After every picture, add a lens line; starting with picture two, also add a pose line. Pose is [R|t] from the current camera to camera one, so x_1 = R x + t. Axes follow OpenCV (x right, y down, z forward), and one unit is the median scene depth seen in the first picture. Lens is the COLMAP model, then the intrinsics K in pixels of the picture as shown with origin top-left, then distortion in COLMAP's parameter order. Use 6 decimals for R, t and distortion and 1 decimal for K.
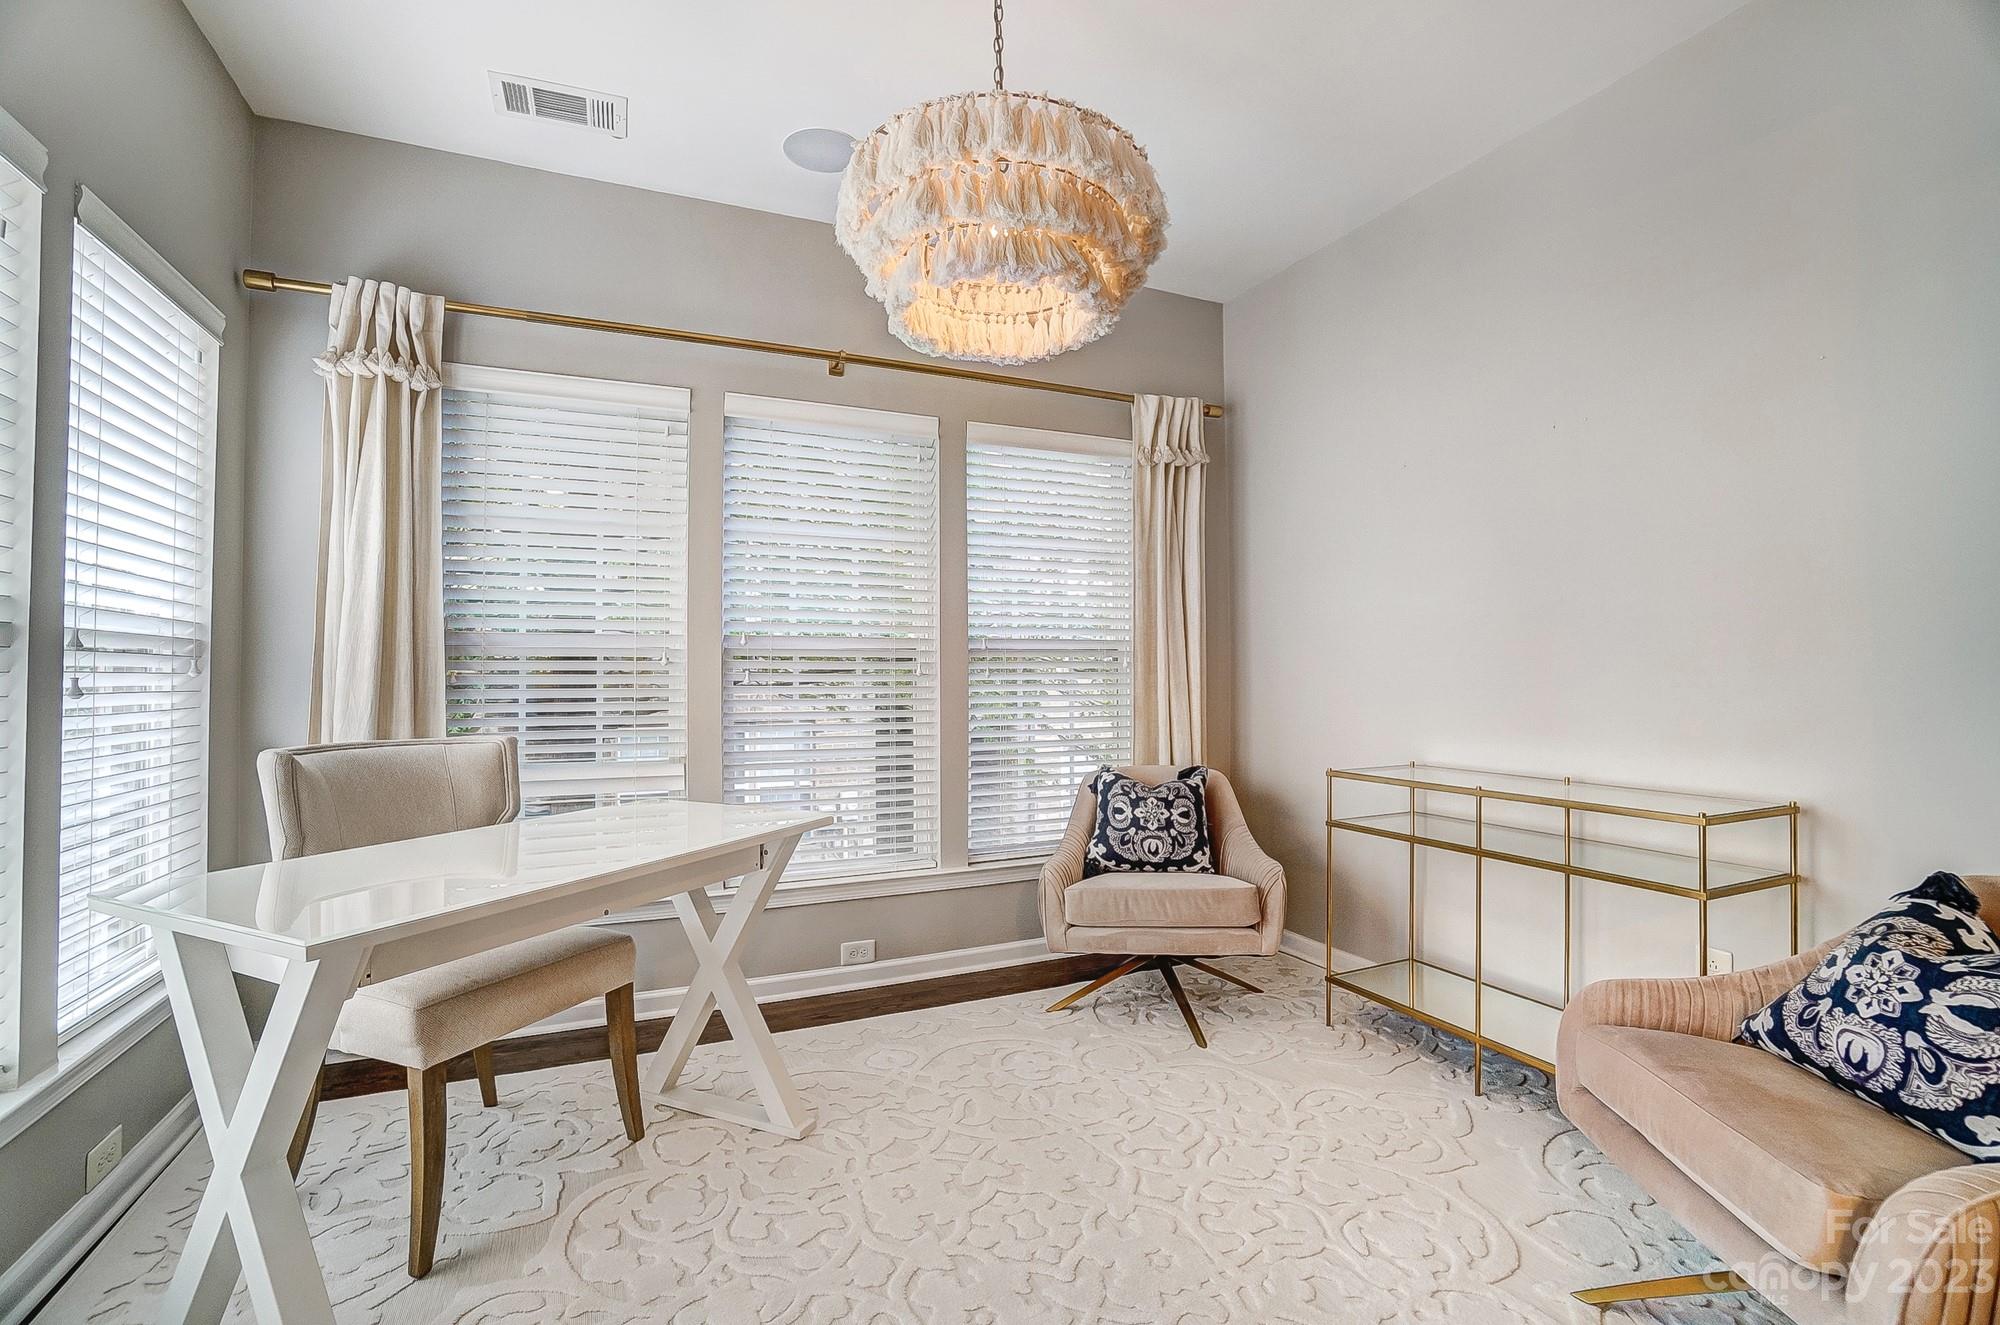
lens RADIAL K [[896.2, 0, 994.1], [0, 896.2, 648.4], [0, 0, 1]] dist [-0.066916, 0.023930]
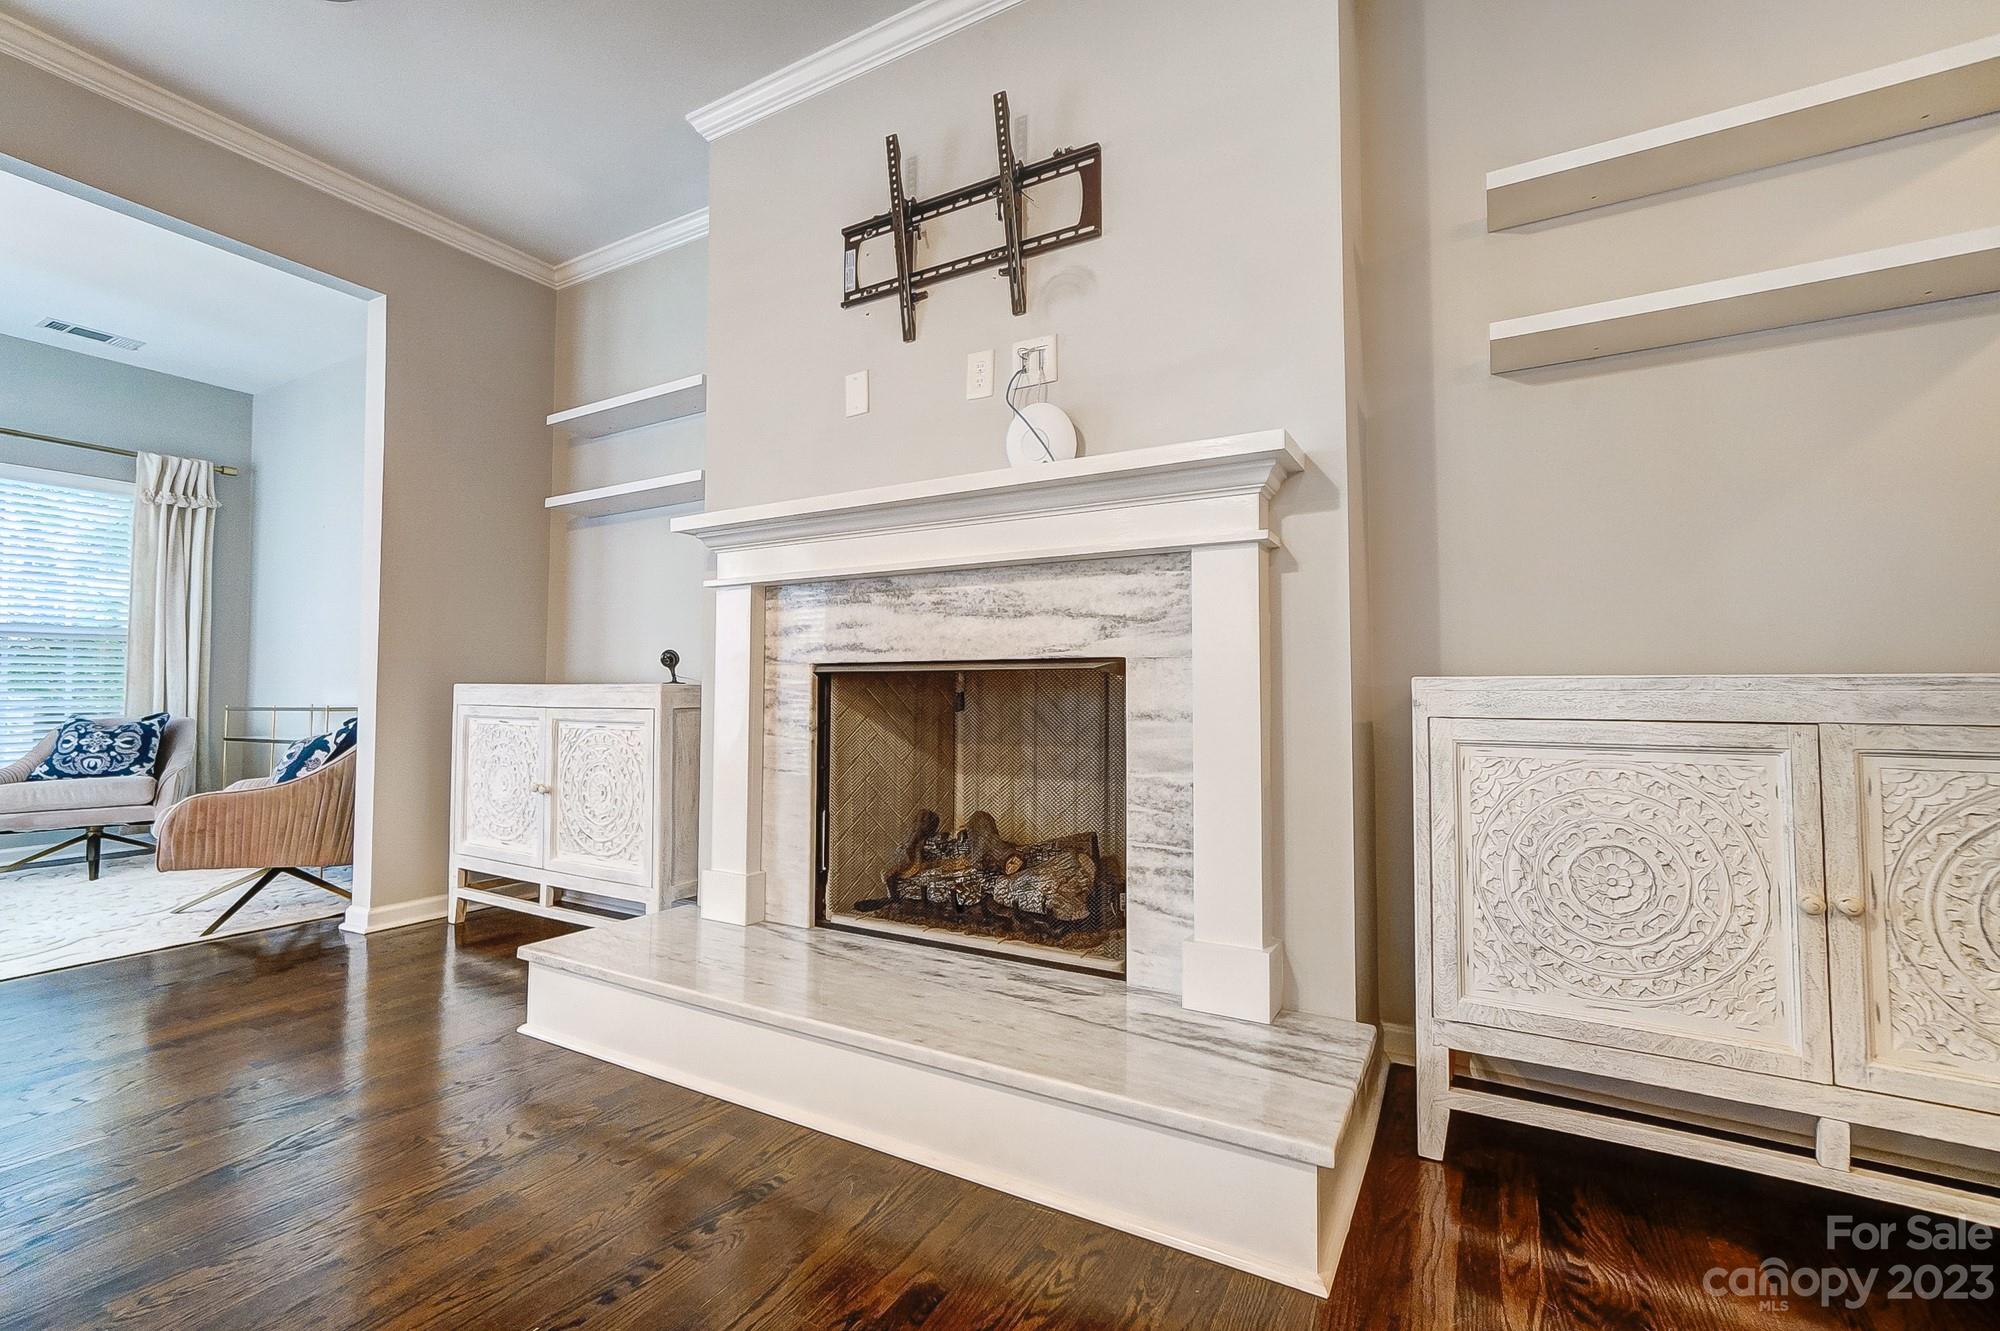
lens RADIAL K [[858.6, 0, 987.8], [0, 858.6, 658.9], [0, 0, 1]] dist [-0.010314, 0.009301]
pose [[0.807457, 0.025159, 0.589390, 0.534527], [-0.014145, 0.999629, -0.023291, 0.060954], [-0.589757, 0.010469, 0.807513, -1.030291]]
